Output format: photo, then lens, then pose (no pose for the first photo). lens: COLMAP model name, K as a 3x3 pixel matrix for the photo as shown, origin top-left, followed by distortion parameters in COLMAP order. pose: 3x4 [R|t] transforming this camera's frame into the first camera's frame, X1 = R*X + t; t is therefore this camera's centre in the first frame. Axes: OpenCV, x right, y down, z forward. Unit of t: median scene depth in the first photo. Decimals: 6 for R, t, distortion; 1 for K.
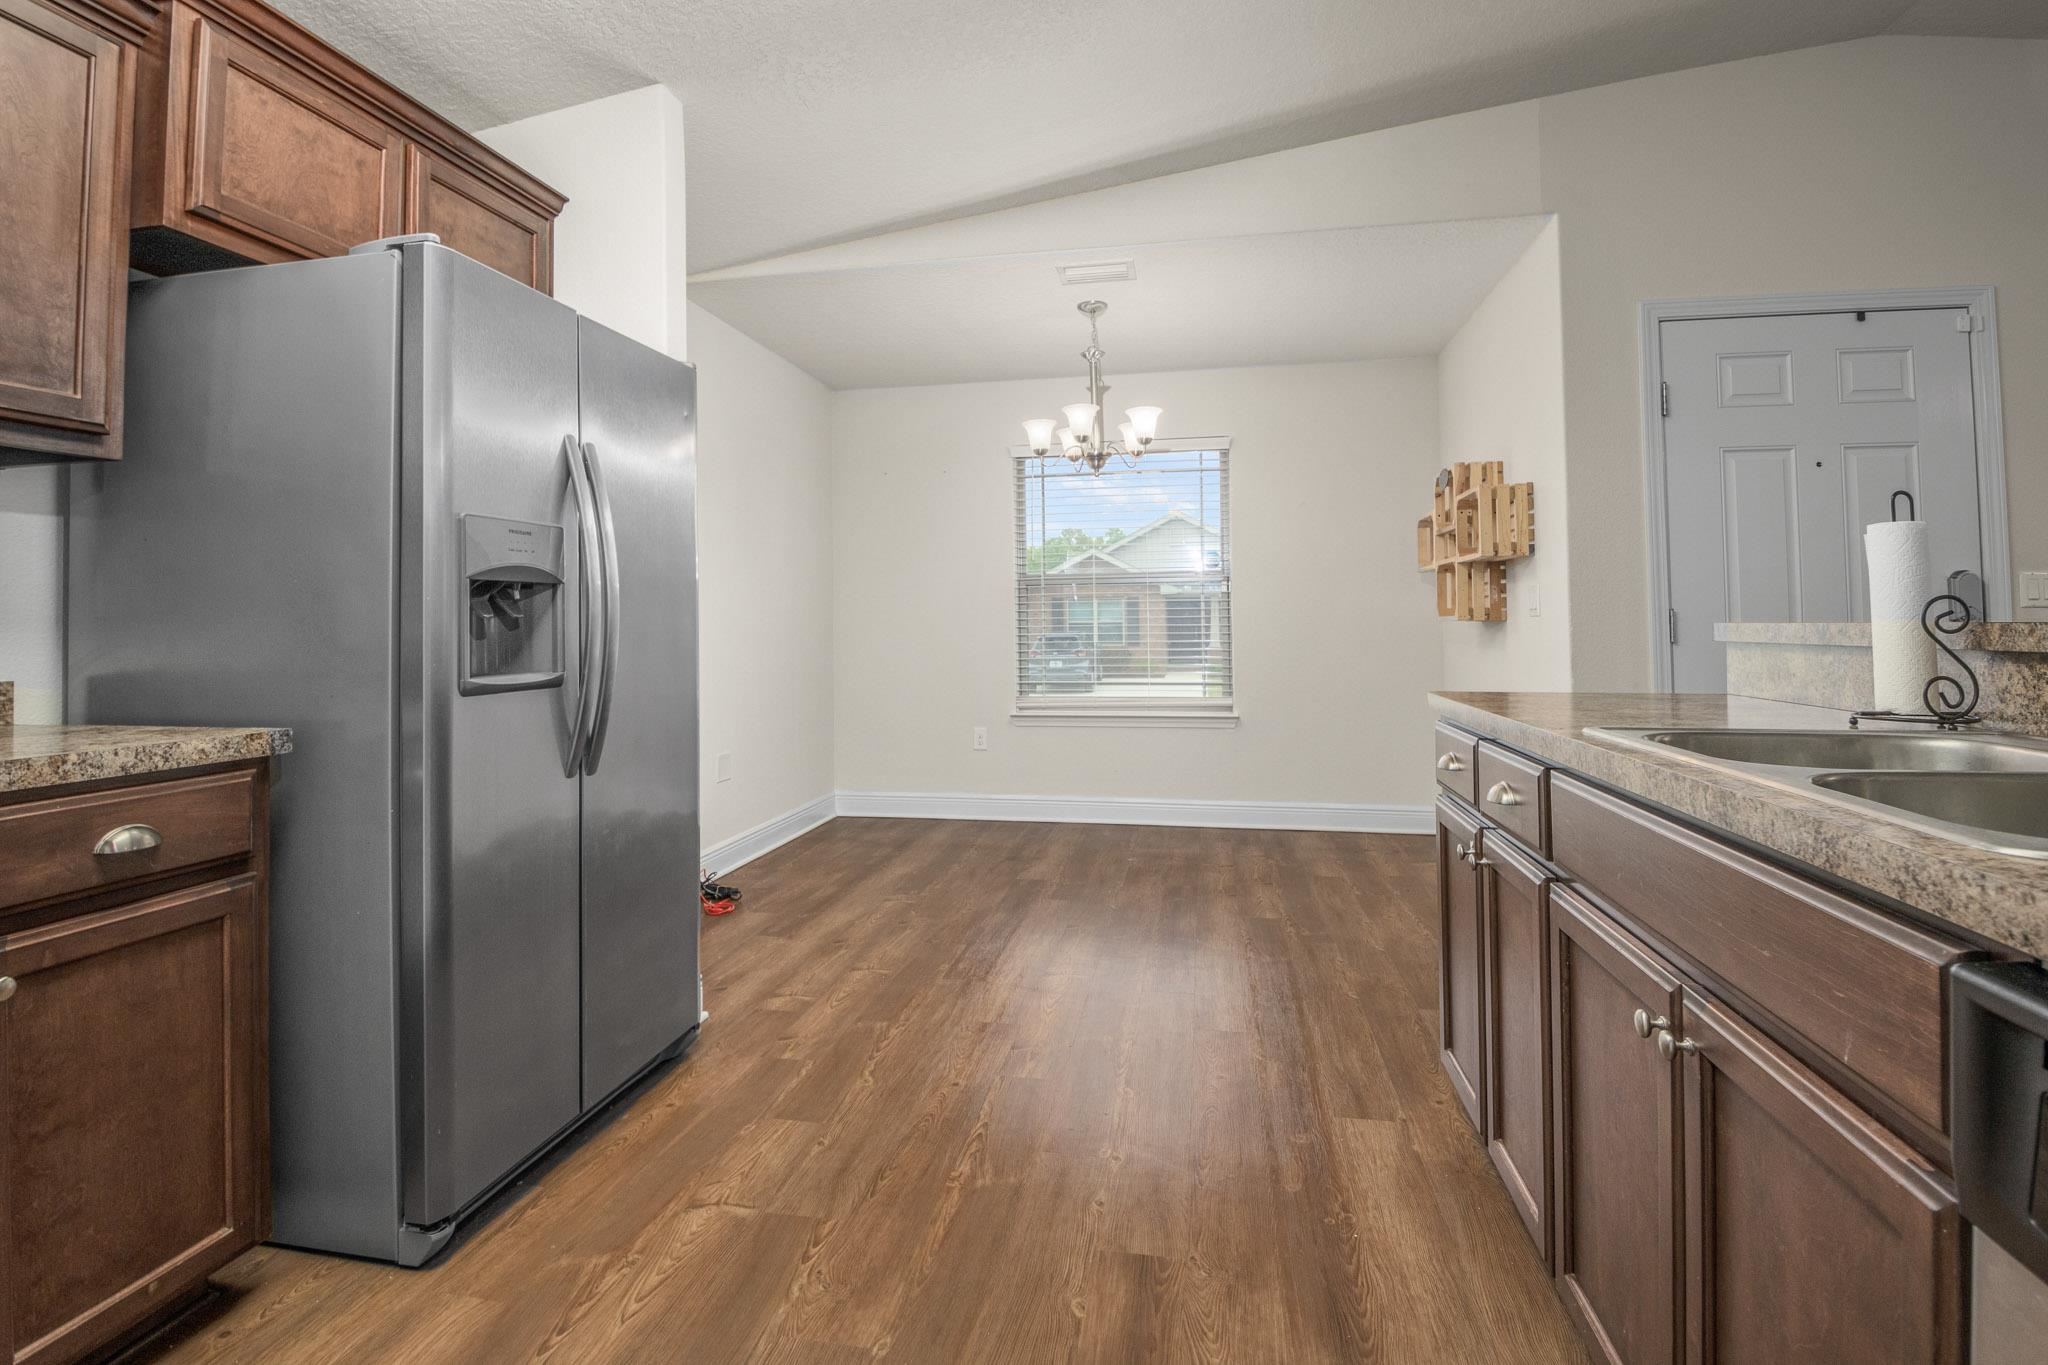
lens RADIAL K [[979.7, 0, 1028.3], [0, 979.7, 601.0], [0, 0, 1]] dist [-0.015844, -0.008566]
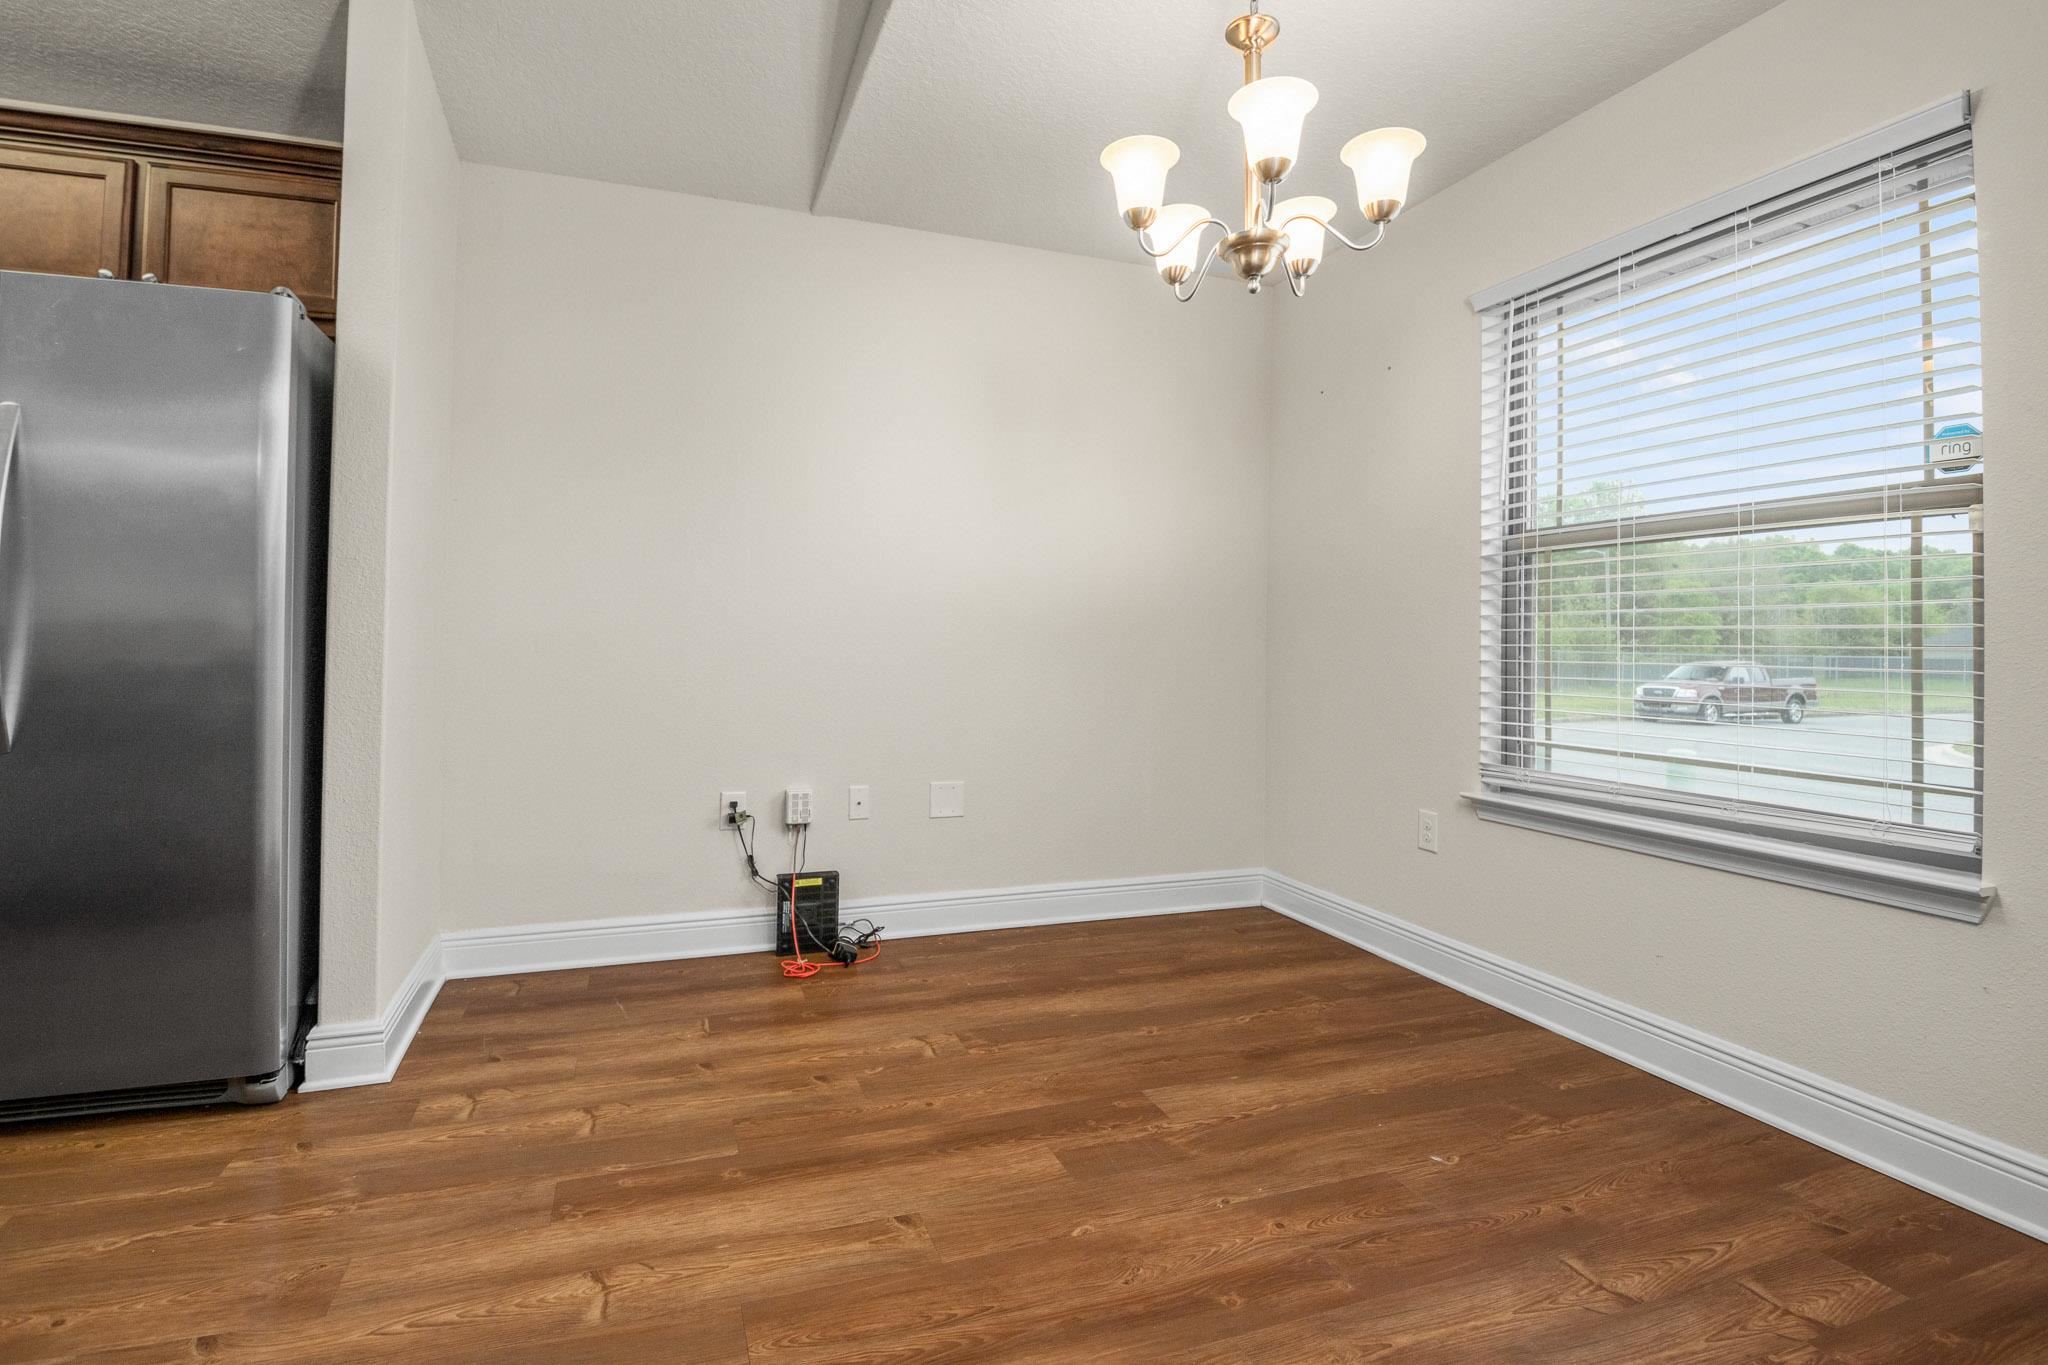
lens RADIAL K [[979.7, 0, 1029.7], [0, 979.7, 629.8], [0, 0, 1]] dist [-0.015844, -0.008566]
pose [[0.511562, 0.002220, -0.859243, 0.601741], [0.003757, 0.999981, 0.004821, 0.041167], [0.859238, -0.005694, 0.511544, 0.979444]]
